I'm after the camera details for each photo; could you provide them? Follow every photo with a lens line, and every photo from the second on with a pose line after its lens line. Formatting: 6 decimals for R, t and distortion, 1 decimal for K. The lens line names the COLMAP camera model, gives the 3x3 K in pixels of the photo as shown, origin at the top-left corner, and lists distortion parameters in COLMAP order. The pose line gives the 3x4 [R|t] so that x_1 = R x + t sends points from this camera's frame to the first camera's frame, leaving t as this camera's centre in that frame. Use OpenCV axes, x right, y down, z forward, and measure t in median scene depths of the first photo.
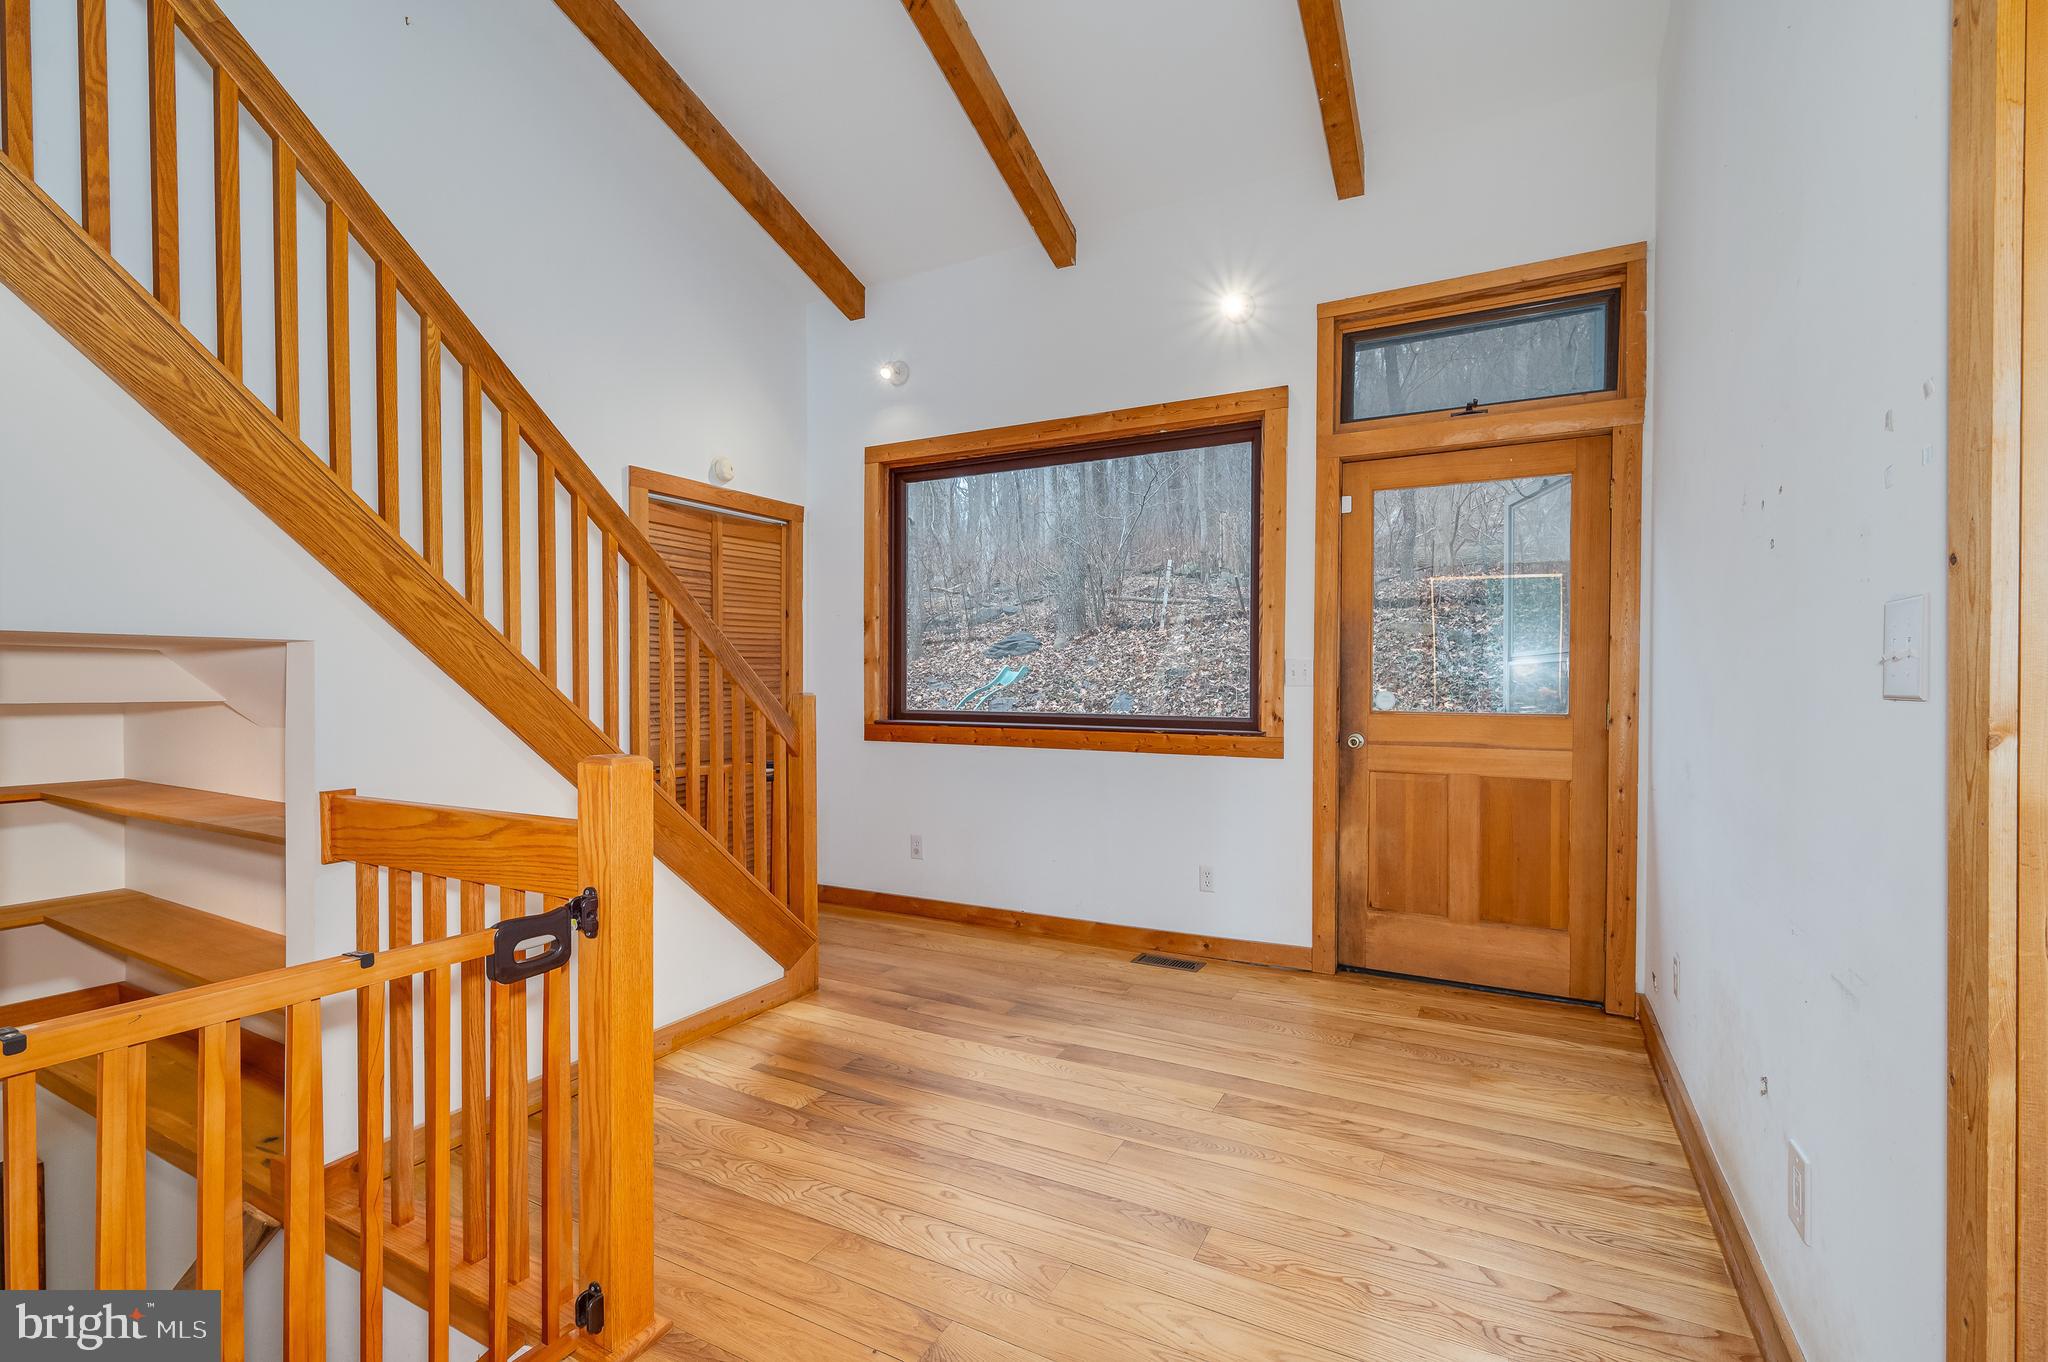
lens RADIAL K [[891.9, 0, 1024.0], [0, 891.9, 681.0], [0, 0, 1]] dist [-0.001118, -0.000088]
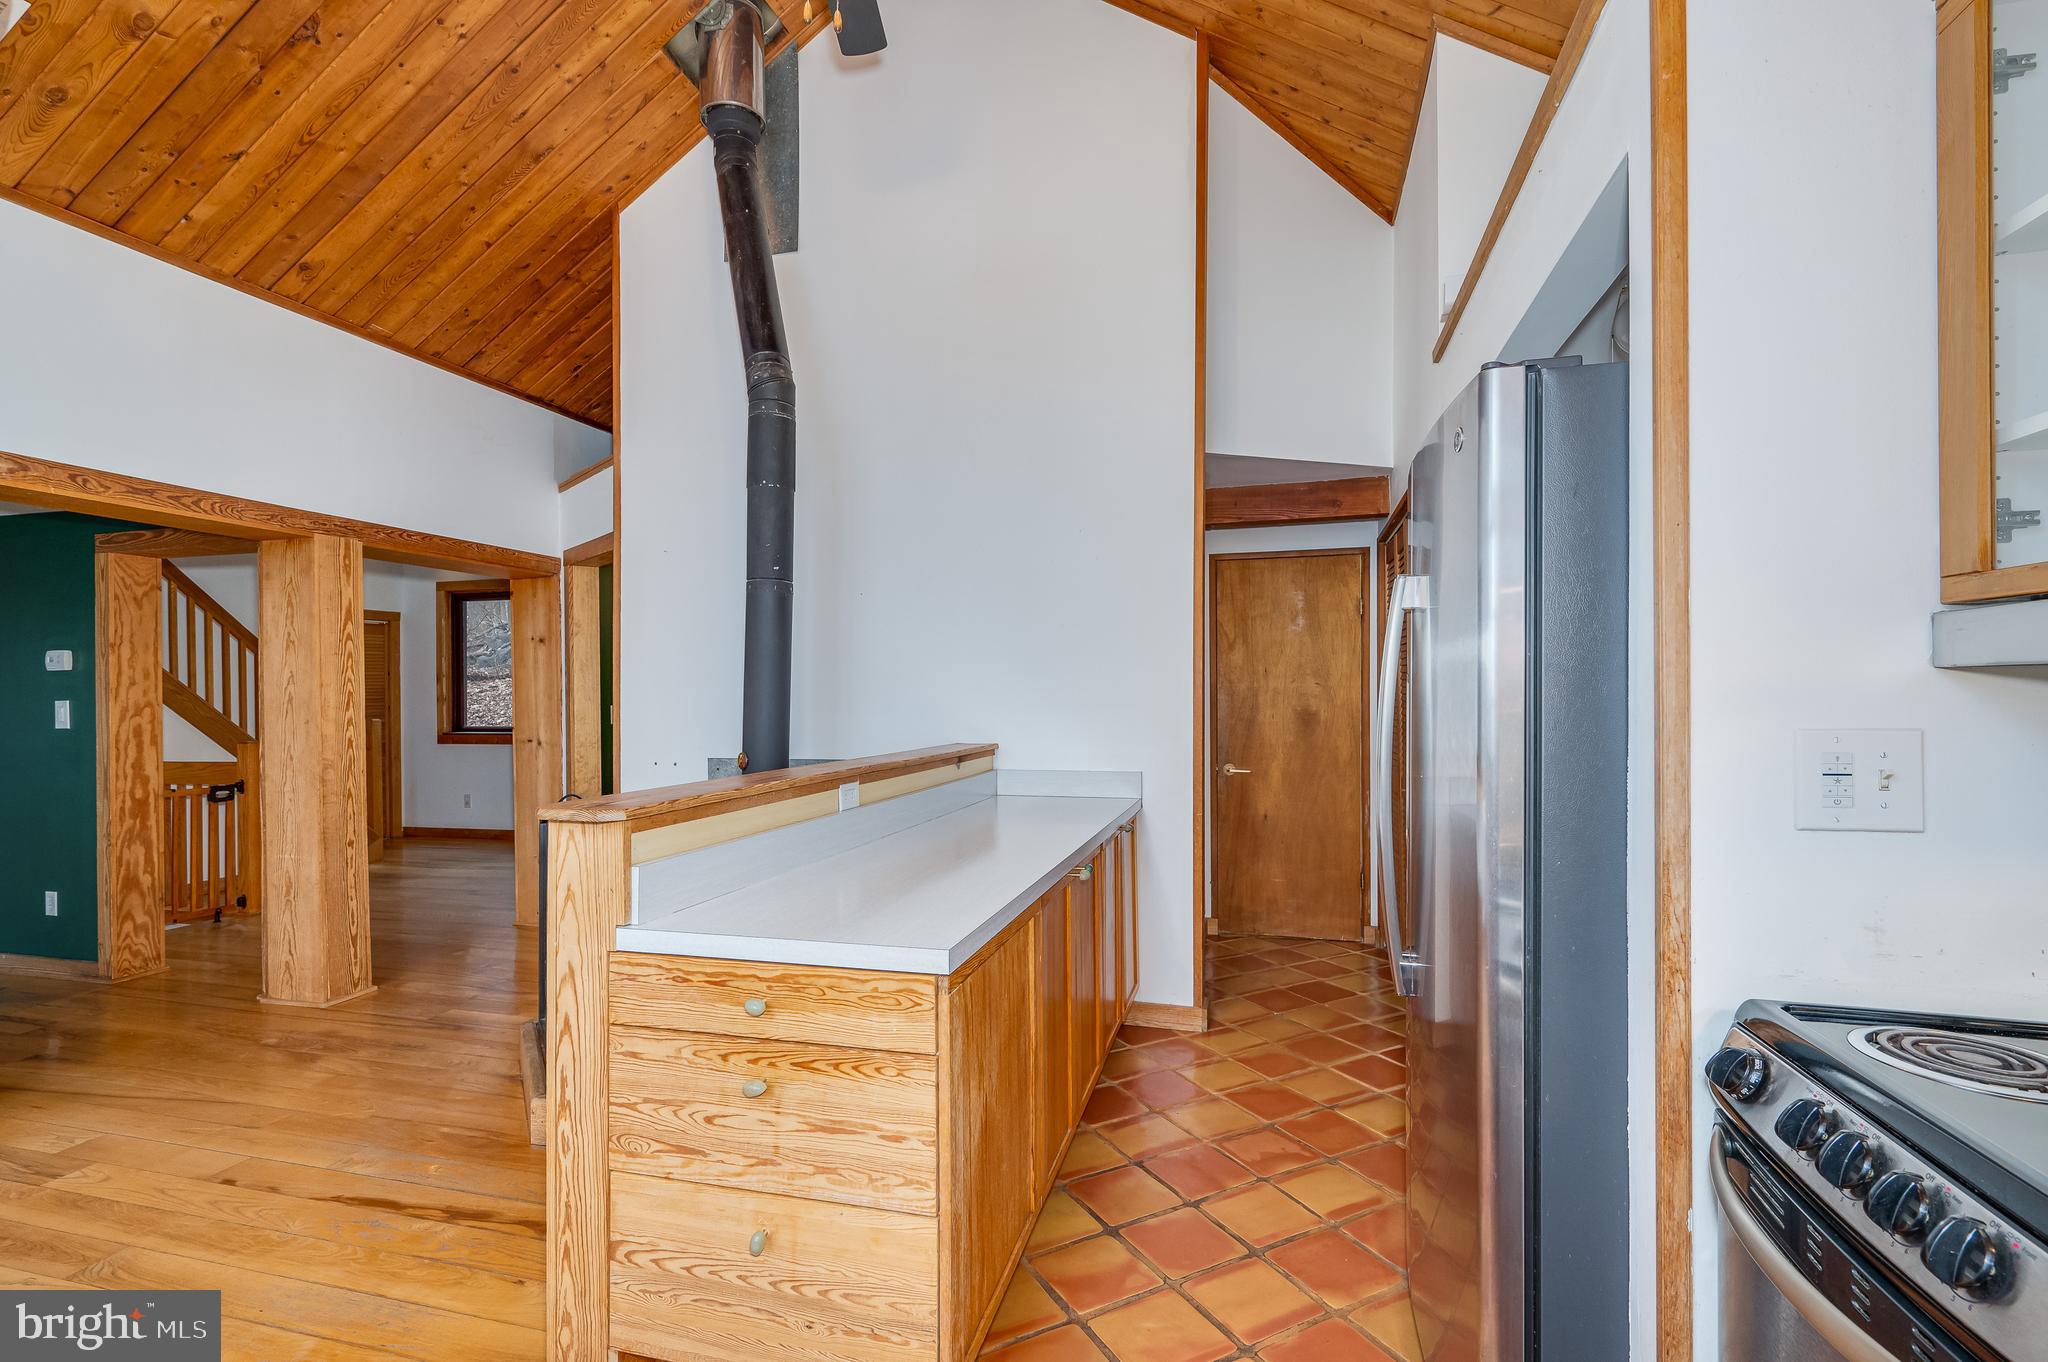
lens RADIAL K [[900.7, 0, 1034.8], [0, 900.7, 690.2], [0, 0, 1]] dist [0.001656, 0.000106]
pose [[0.972975, -0.010081, 0.230689, 1.067882], [0.010326, 0.999947, 0.000144, -0.055282], [-0.230678, 0.002242, 0.973028, -1.949433]]
